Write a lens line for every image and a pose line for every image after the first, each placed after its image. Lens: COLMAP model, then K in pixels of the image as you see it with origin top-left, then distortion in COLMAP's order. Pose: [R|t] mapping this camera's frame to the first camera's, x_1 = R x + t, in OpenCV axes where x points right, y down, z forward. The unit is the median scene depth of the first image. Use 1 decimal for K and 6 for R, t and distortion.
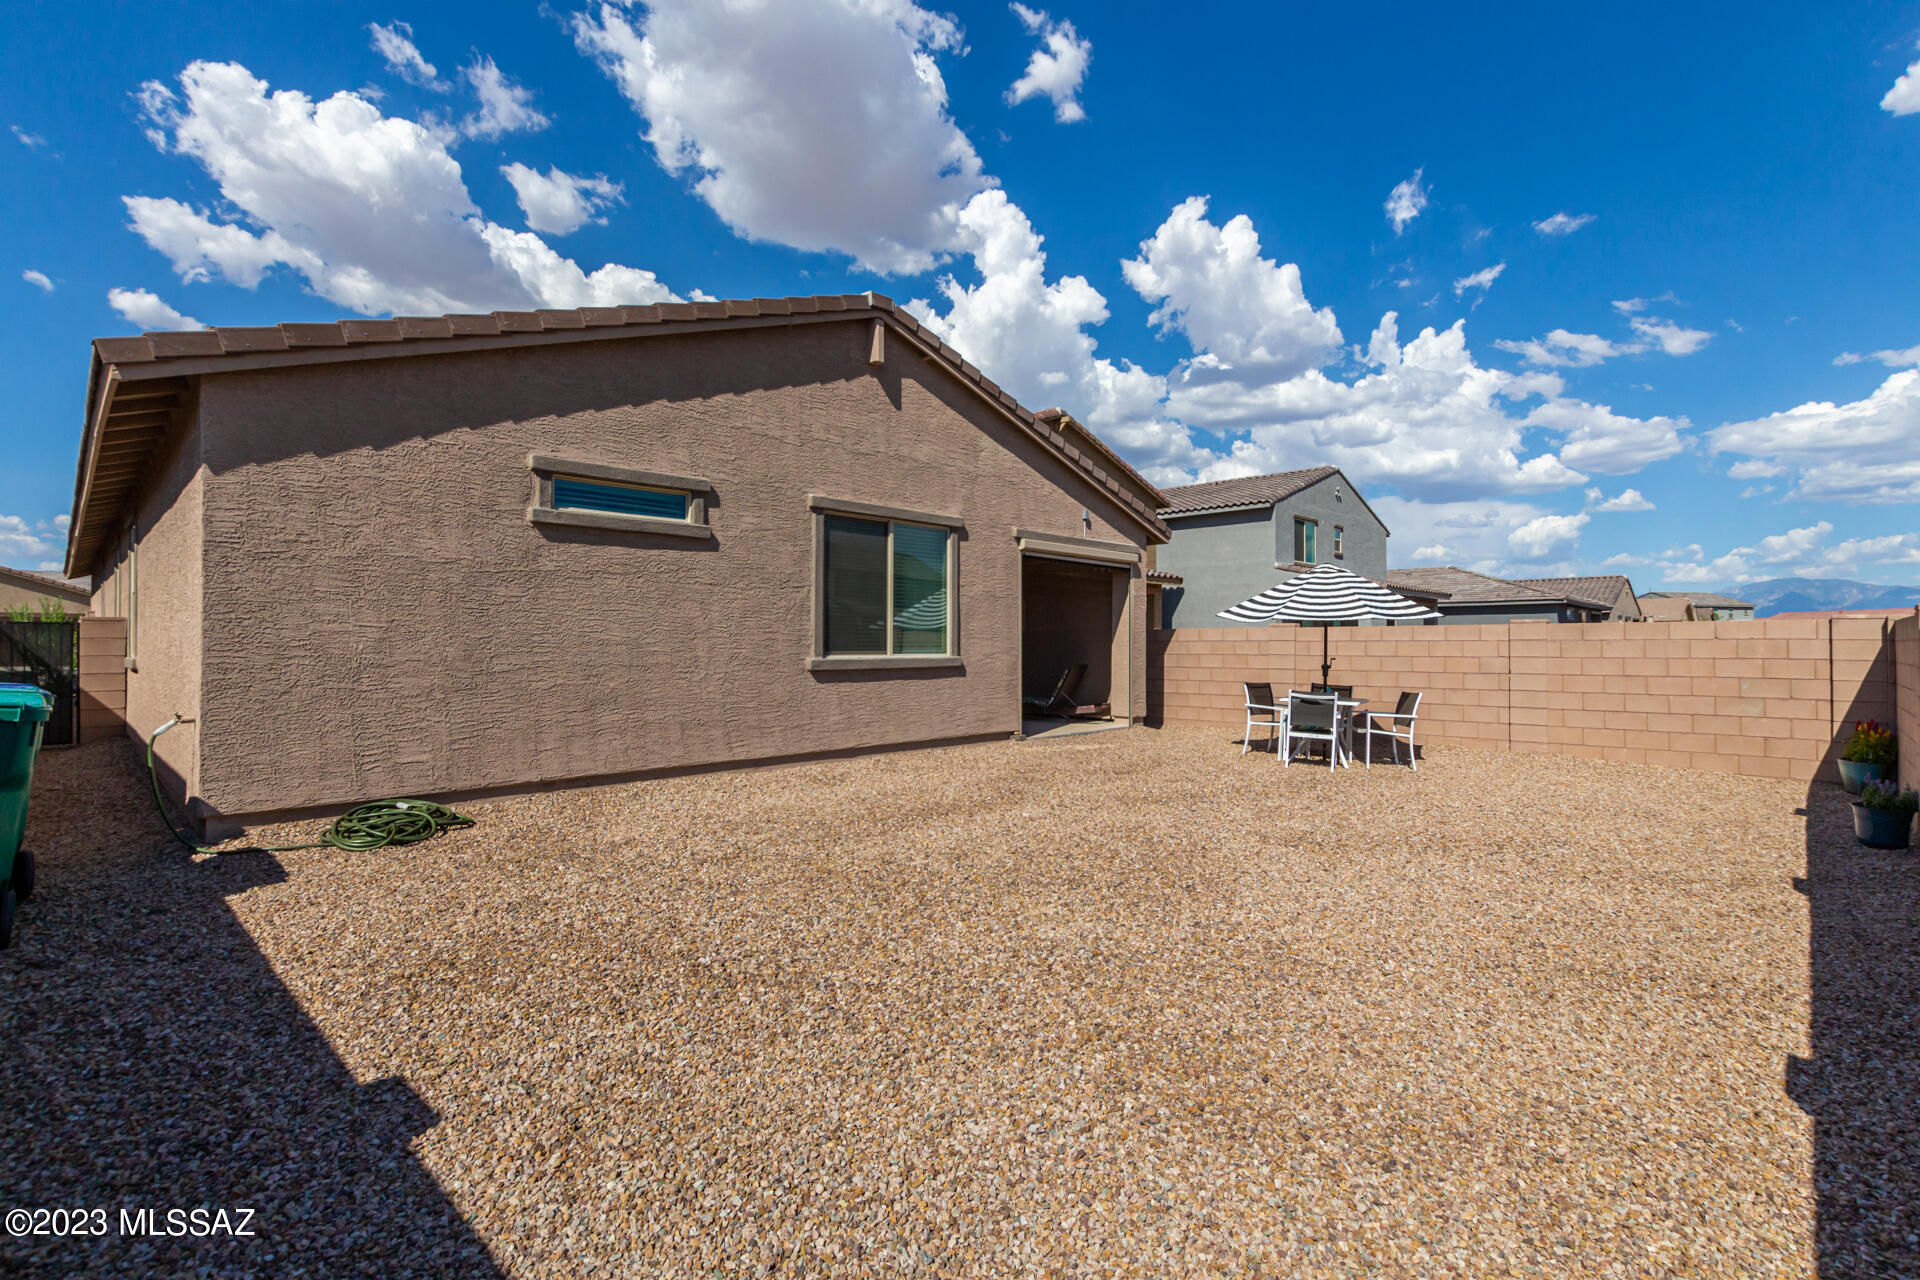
lens RADIAL K [[879.5, 0, 971.3], [0, 879.5, 640.7], [0, 0, 1]] dist [0.001589, -0.000072]
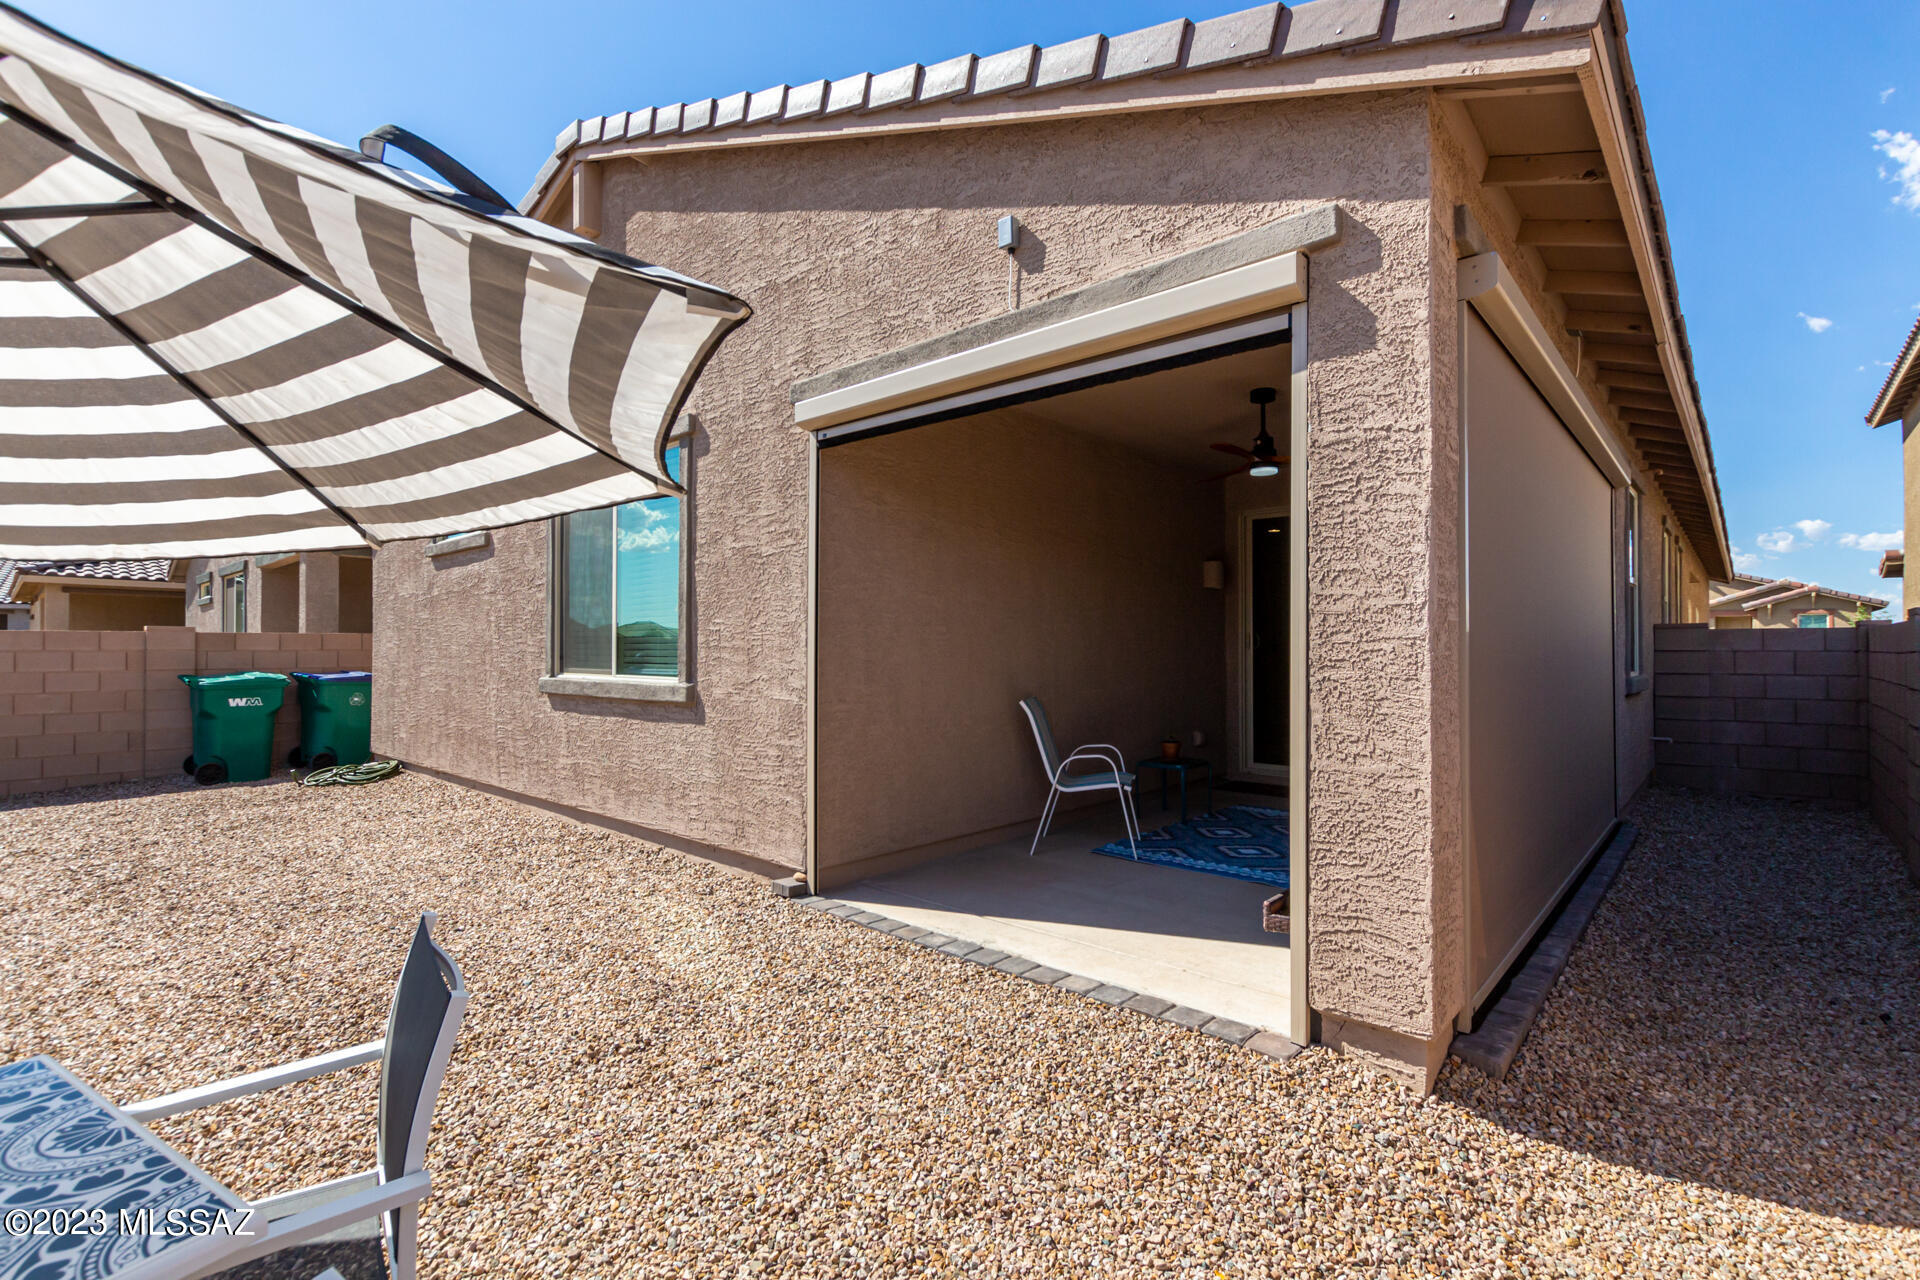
lens RADIAL K [[879.5, 0, 961.9], [0, 879.5, 639.4], [0, 0, 1]] dist [0.001589, -0.000072]
pose [[0.023700, -0.009337, -0.999676, 0.588131], [0.006375, 0.999937, -0.009188, -0.002987], [0.999699, -0.006155, 0.023758, 1.339392]]
